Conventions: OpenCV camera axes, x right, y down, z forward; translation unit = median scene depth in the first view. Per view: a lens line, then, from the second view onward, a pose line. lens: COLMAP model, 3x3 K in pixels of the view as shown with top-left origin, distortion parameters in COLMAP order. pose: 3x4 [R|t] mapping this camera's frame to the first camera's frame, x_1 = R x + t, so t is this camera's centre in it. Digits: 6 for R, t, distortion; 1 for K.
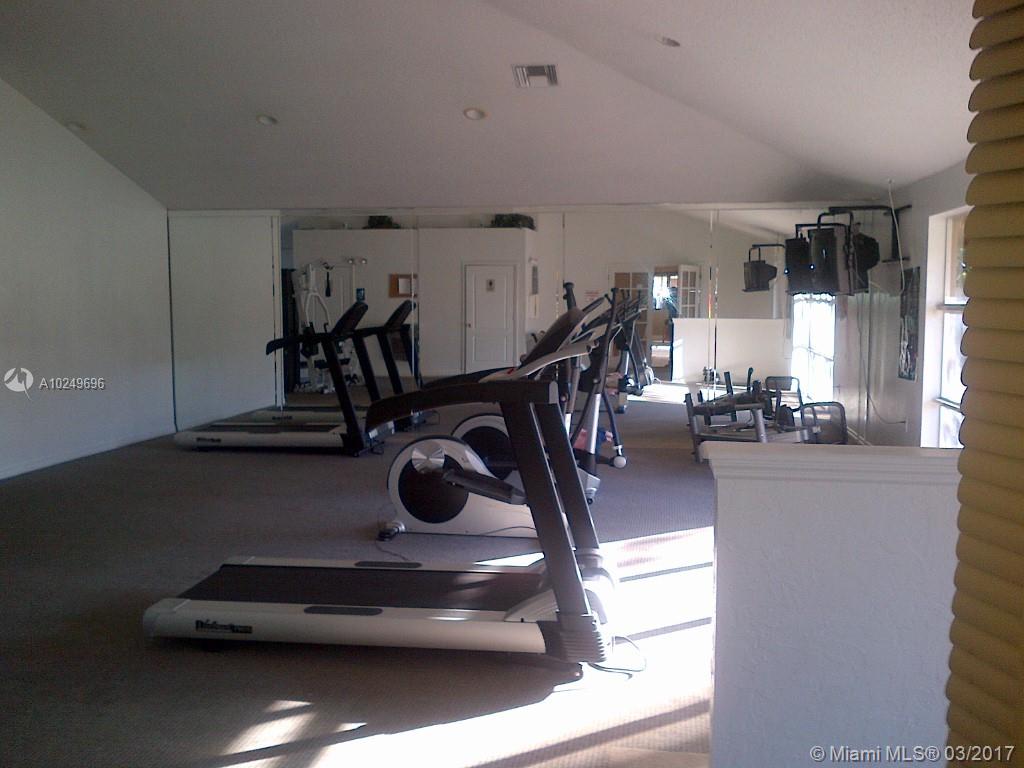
lens RADIAL K [[941.7, 0, 509.1], [0, 941.7, 386.7], [0, 0, 1]] dist [0.002764, 0.000000]
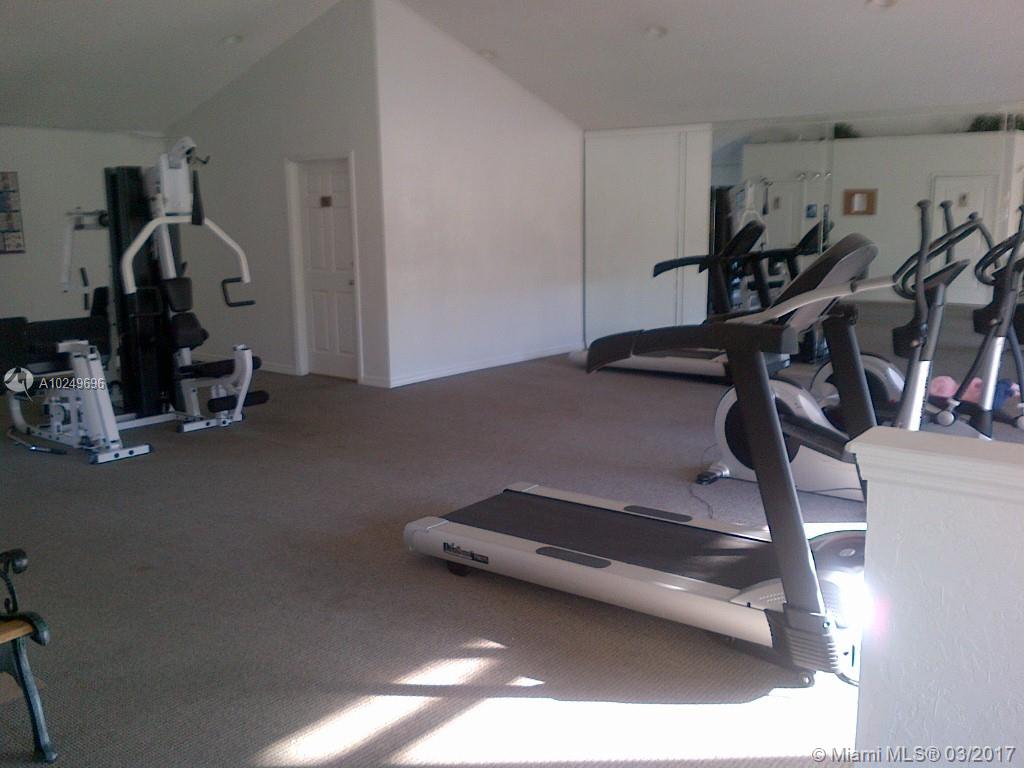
lens RADIAL K [[941.7, 0, 513.2], [0, 941.7, 379.7], [0, 0, 1]] dist [0.002764, 0.000000]
pose [[0.875983, 0.077040, -0.476150, 0.169501], [-0.039093, 0.995254, 0.089111, -0.017420], [0.480755, -0.059446, 0.874837, 0.126572]]
